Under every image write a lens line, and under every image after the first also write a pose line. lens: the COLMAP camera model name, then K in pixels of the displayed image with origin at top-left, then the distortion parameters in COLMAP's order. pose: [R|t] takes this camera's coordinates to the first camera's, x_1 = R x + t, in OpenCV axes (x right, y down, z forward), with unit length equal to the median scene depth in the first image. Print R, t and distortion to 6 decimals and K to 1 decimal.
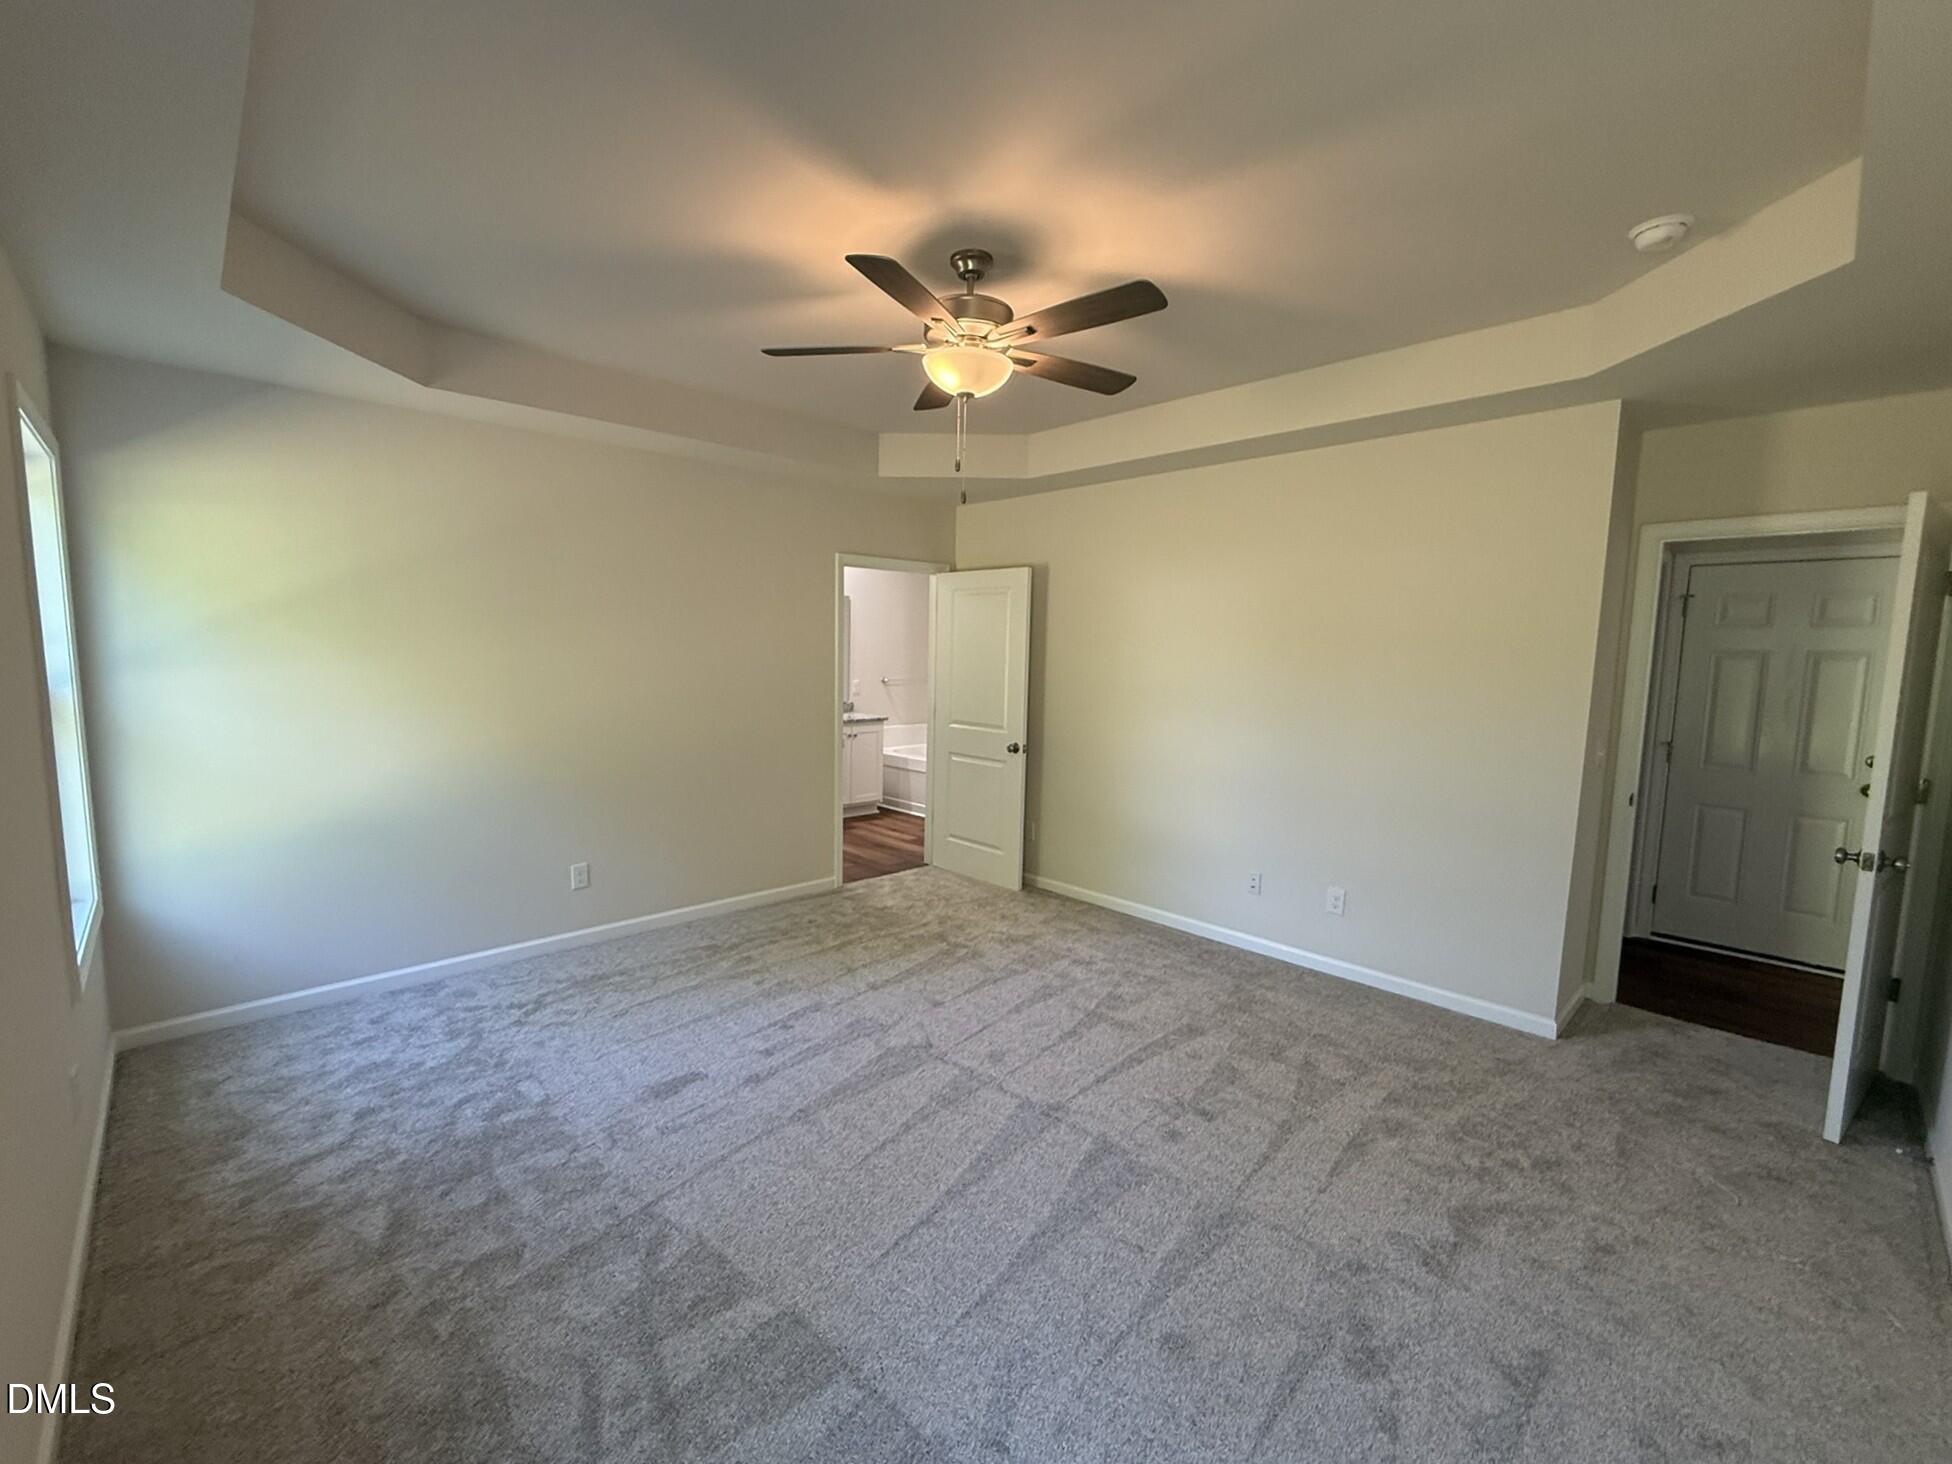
lens RADIAL K [[812.3, 0, 976.0], [0, 812.3, 732.0], [0, 0, 1]] dist [-0.000561, -0.000090]
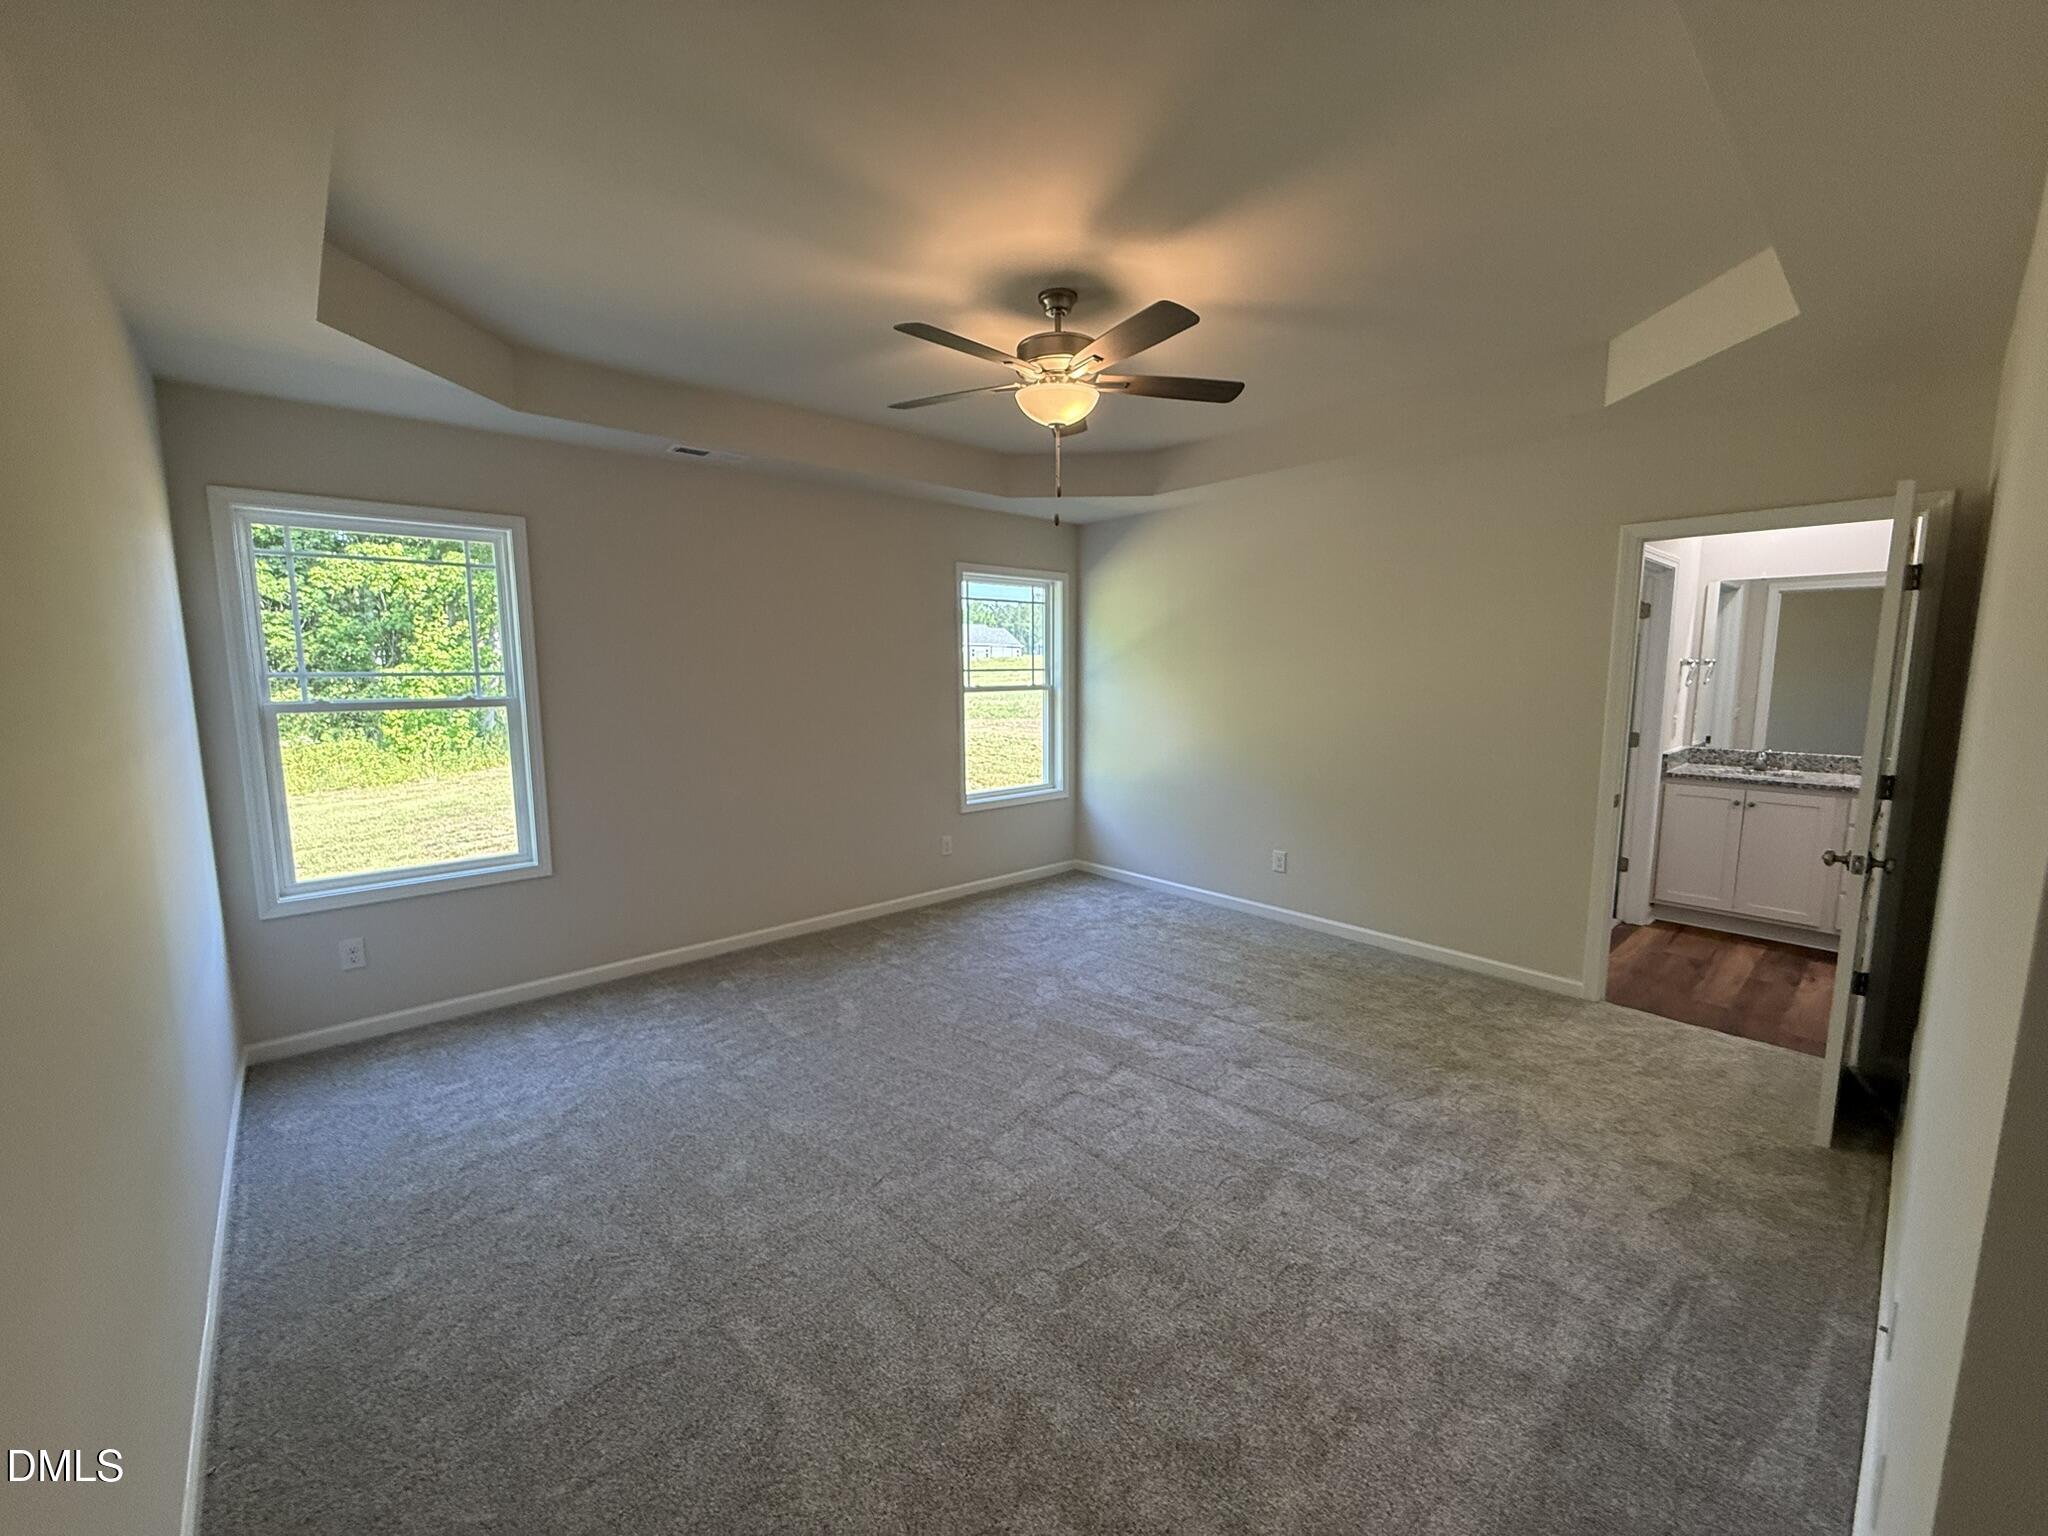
lens RADIAL K [[819.3, 0, 1015.3], [0, 819.3, 769.6], [0, 0, 1]] dist [-0.000942, 0.000102]
pose [[-0.040379, 0.107712, -0.993362, 0.821733], [-0.101918, 0.988543, 0.111333, -0.059558], [0.993973, 0.105737, -0.028938, 0.740640]]
